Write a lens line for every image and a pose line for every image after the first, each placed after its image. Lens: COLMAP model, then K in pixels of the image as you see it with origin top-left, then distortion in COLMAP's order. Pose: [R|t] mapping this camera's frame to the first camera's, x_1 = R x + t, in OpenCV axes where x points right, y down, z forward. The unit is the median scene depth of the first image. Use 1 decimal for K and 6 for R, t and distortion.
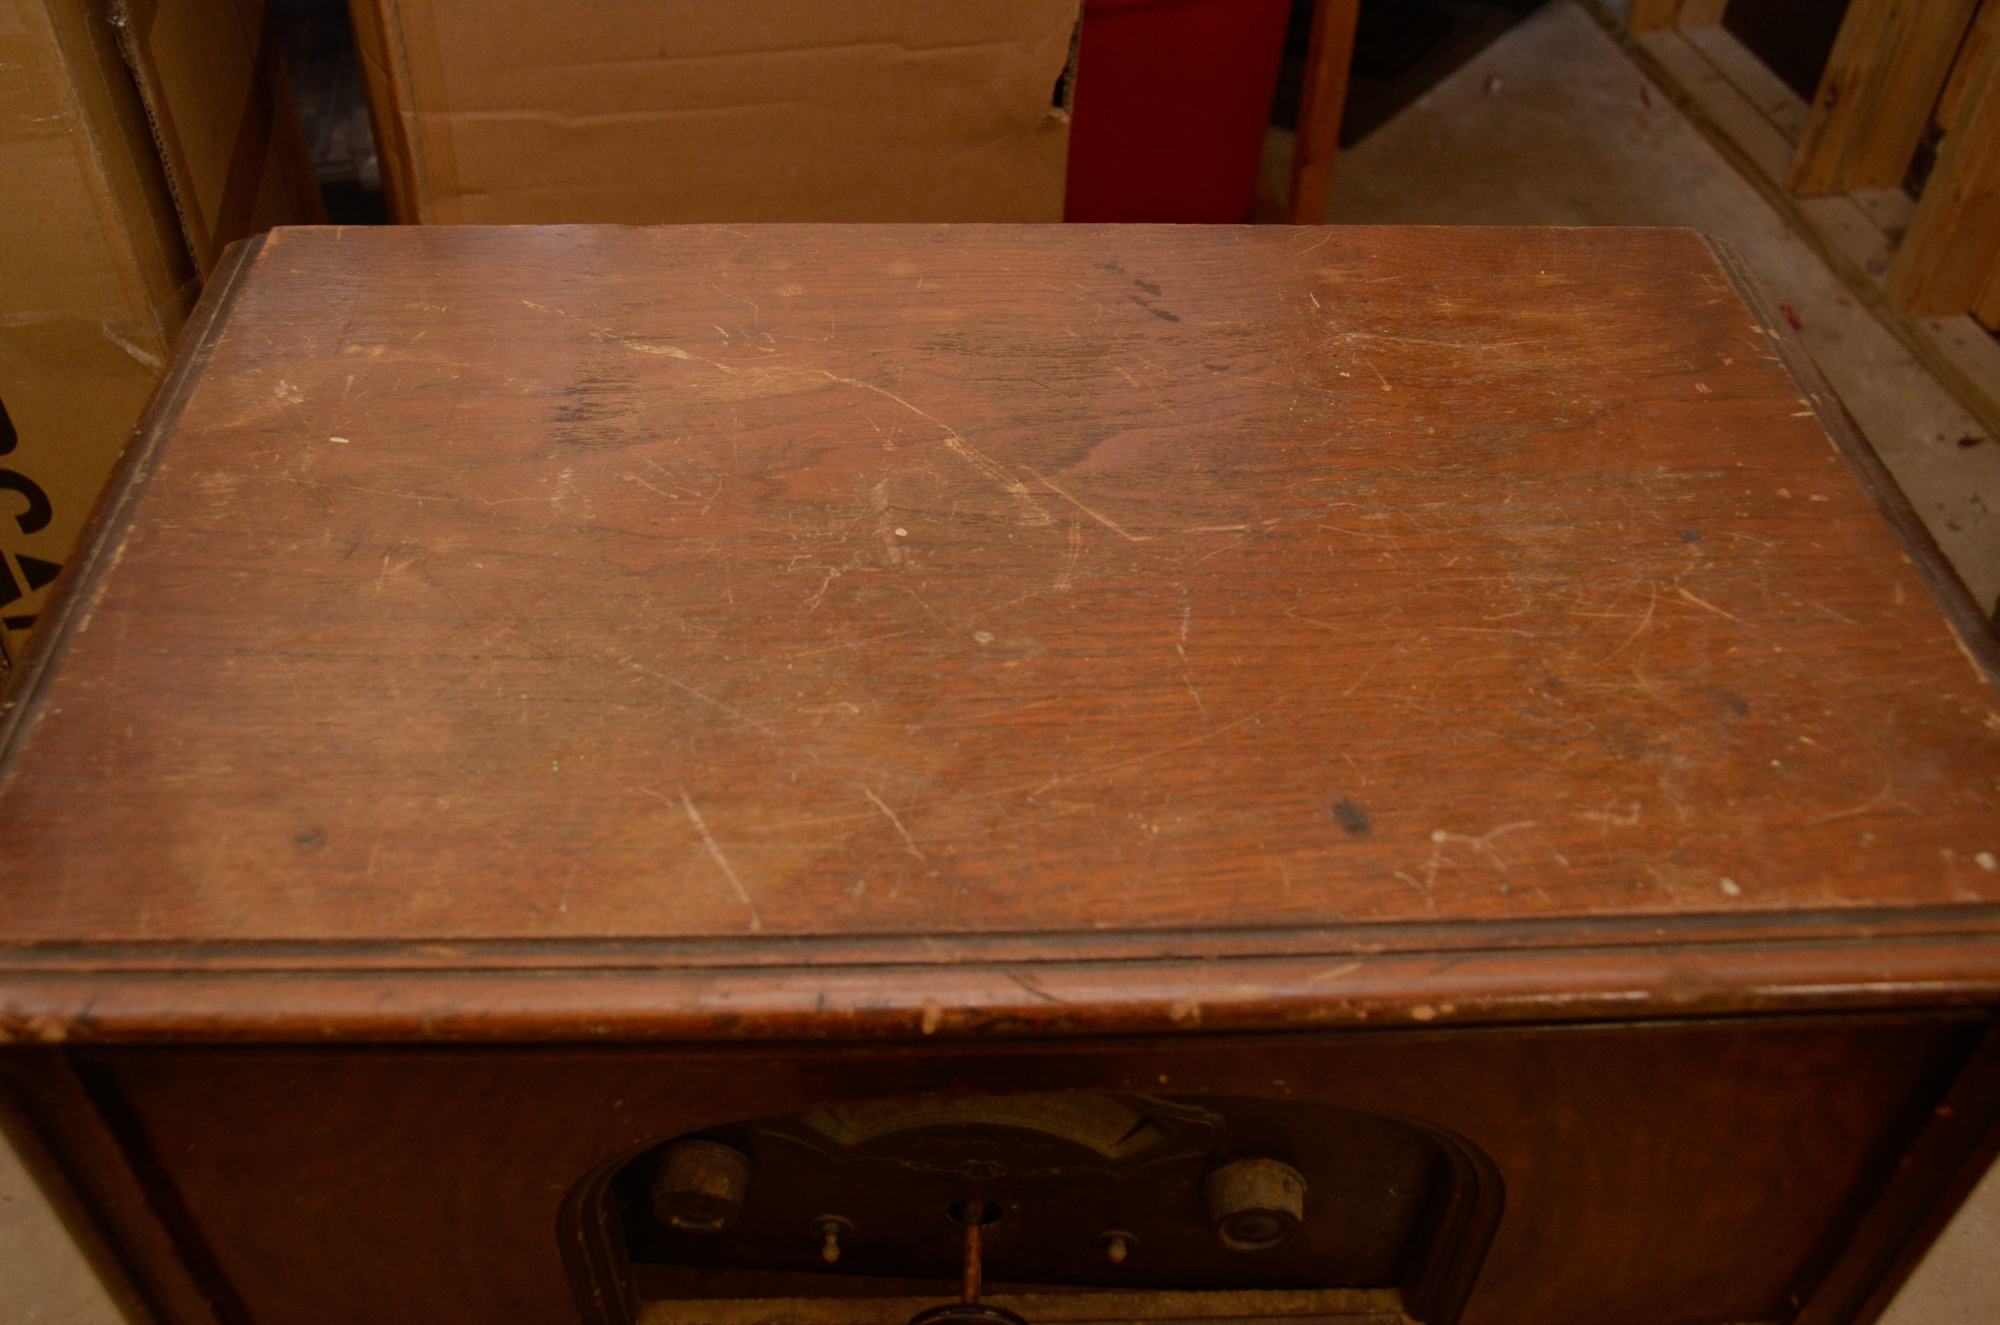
lens RADIAL K [[1863.2, 0, 986.0], [0, 1863.2, 670.7], [0, 0, 1]] dist [-0.059210, 0.000000]
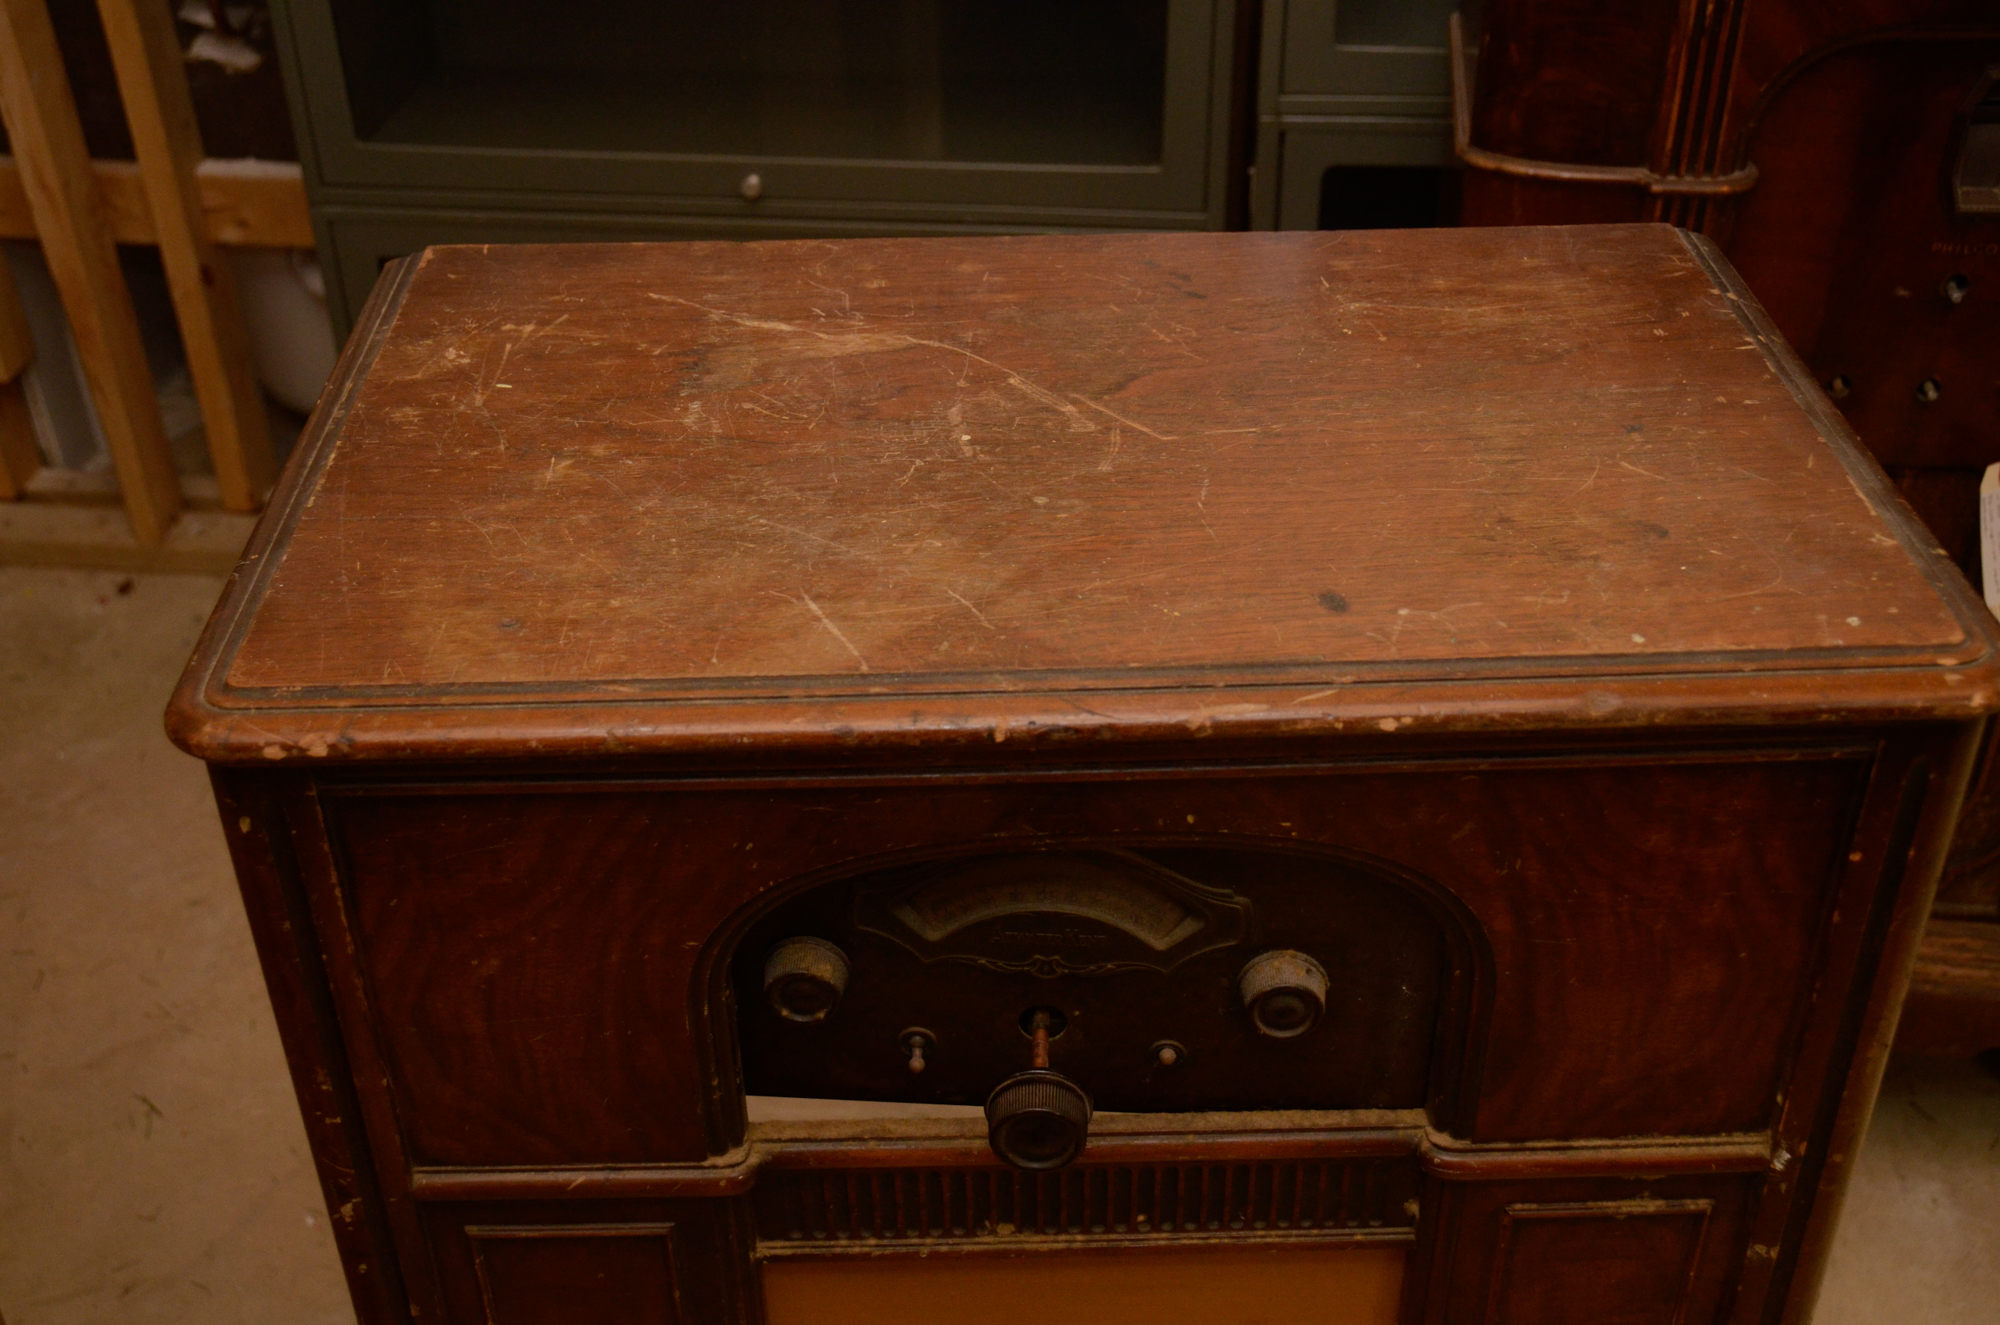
lens RADIAL K [[2290.5, 0, 991.6], [0, 2290.5, 660.8], [0, 0, 1]] dist [0.029166, 0.000000]
pose [[0.999341, -0.016932, -0.032104, 0.013058], [0.011341, 0.985898, -0.166963, 0.340584], [0.034478, 0.166489, 0.985440, -0.481800]]
